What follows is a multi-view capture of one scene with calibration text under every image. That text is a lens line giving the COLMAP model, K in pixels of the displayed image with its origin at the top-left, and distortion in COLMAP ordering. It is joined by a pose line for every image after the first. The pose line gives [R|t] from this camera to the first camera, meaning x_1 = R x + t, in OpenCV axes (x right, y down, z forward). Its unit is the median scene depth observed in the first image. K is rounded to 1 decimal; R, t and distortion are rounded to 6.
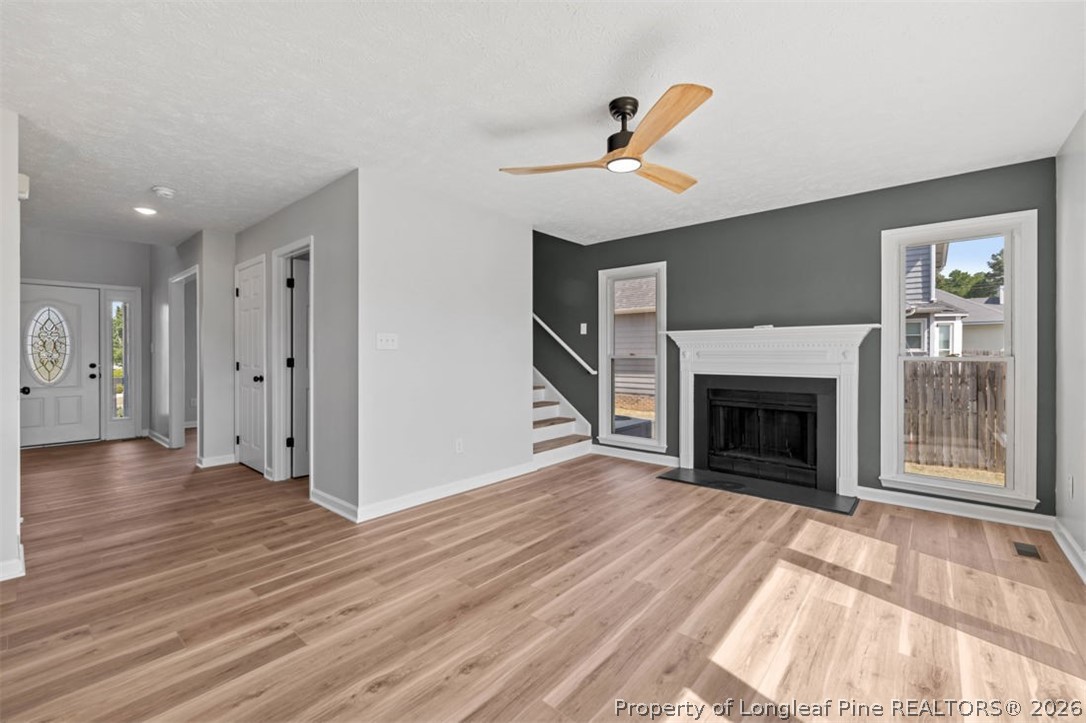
lens RADIAL K [[454.6, 0, 540.3], [0, 454.6, 359.1], [0, 0, 1]] dist [0.003640, 0.000373]
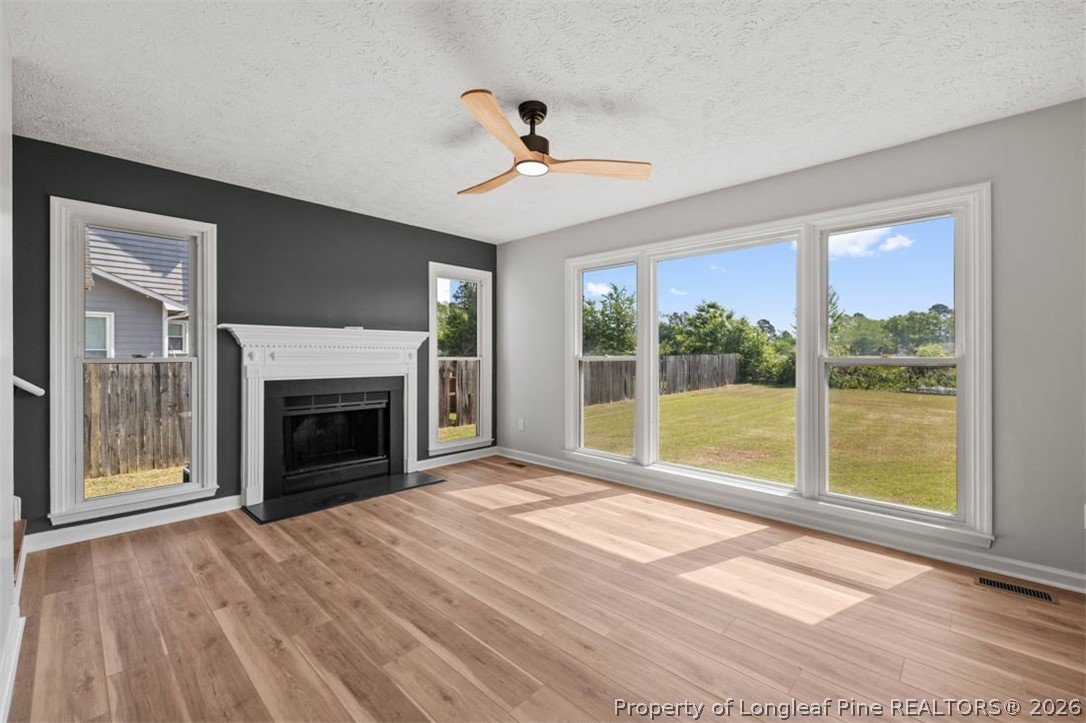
lens RADIAL K [[454.6, 0, 543.7], [0, 454.6, 353.7], [0, 0, 1]] dist [0.003640, 0.000373]
pose [[0.047776, 0.004817, 0.998846, -0.706965], [0.010627, 0.999929, -0.005331, -0.007506], [-0.998802, 0.010870, 0.047722, 0.792856]]
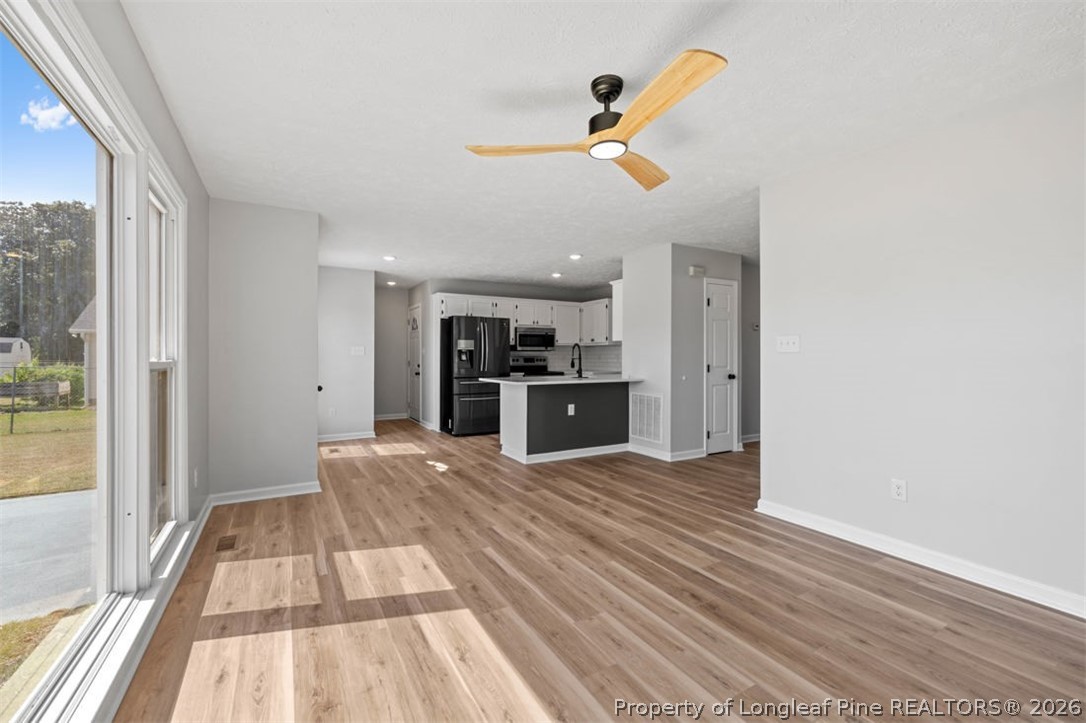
lens RADIAL K [[454.6, 0, 543.3], [0, 454.6, 359.7], [0, 0, 1]] dist [0.003640, 0.000373]
pose [[-0.331653, 0.006489, -0.943379, 0.923822], [-0.009331, 0.999905, 0.010158, -0.013182], [0.943355, 0.012172, -0.331561, 1.008086]]
